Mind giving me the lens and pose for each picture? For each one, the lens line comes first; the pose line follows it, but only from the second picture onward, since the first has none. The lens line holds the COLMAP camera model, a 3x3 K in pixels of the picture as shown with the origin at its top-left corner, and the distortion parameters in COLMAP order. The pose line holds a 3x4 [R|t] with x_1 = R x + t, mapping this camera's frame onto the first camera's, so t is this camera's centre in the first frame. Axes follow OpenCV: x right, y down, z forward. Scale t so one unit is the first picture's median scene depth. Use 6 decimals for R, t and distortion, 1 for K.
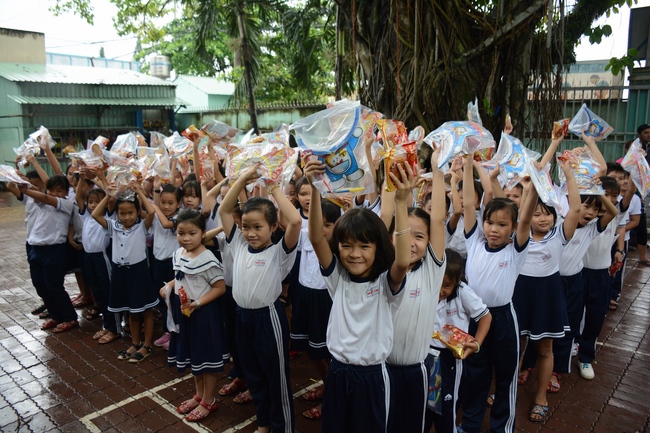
lens RADIAL K [[511.8, 0, 325.0], [0, 511.8, 216.5], [0, 0, 1]] dist [-0.143252, 0.100633]
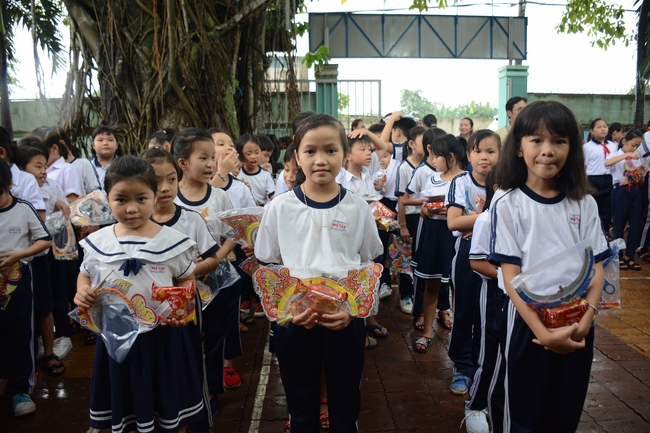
lens RADIAL K [[505.0, 0, 325.0], [0, 505.0, 216.5], [0, 0, 1]] dist [-0.154742, 0.129297]
pose [[0.730543, -0.110625, 0.673846, -0.179793], [0.129614, 0.991315, 0.022225, 0.025233], [-0.670453, 0.071104, 0.738537, 0.157357]]
